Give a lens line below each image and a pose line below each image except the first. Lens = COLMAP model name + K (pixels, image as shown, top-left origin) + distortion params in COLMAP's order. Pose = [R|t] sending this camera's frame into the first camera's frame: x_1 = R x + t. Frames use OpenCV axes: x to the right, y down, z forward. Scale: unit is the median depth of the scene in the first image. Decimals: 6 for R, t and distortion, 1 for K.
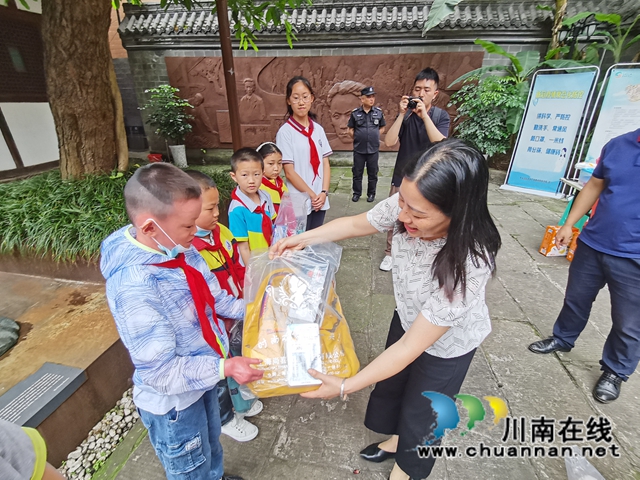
lens RADIAL K [[310.7, 0, 332.5], [0, 310.7, 239.6], [0, 0, 1]] dist [0.082888, -0.068038]
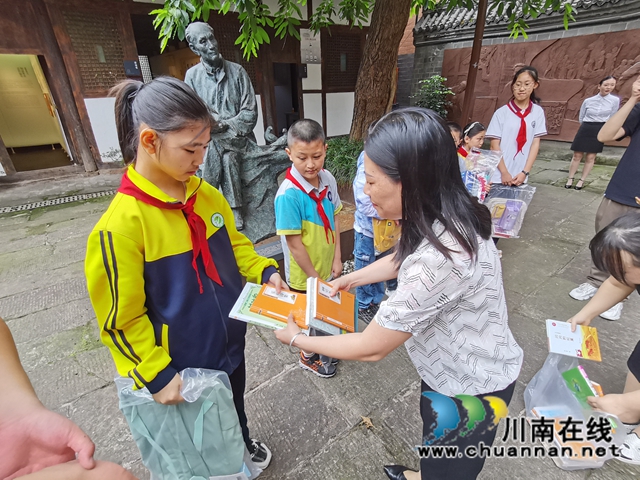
lens RADIAL K [[324.2, 0, 320.0], [0, 324.2, 240.0], [0, 0, 1]] dist [-0.004128, -0.000380]
pose [[0.716888, 0.276229, -0.640133, 0.077929], [-0.259043, 0.957966, 0.123276, 0.042227], [0.647278, 0.077447, 0.758310, -0.099885]]
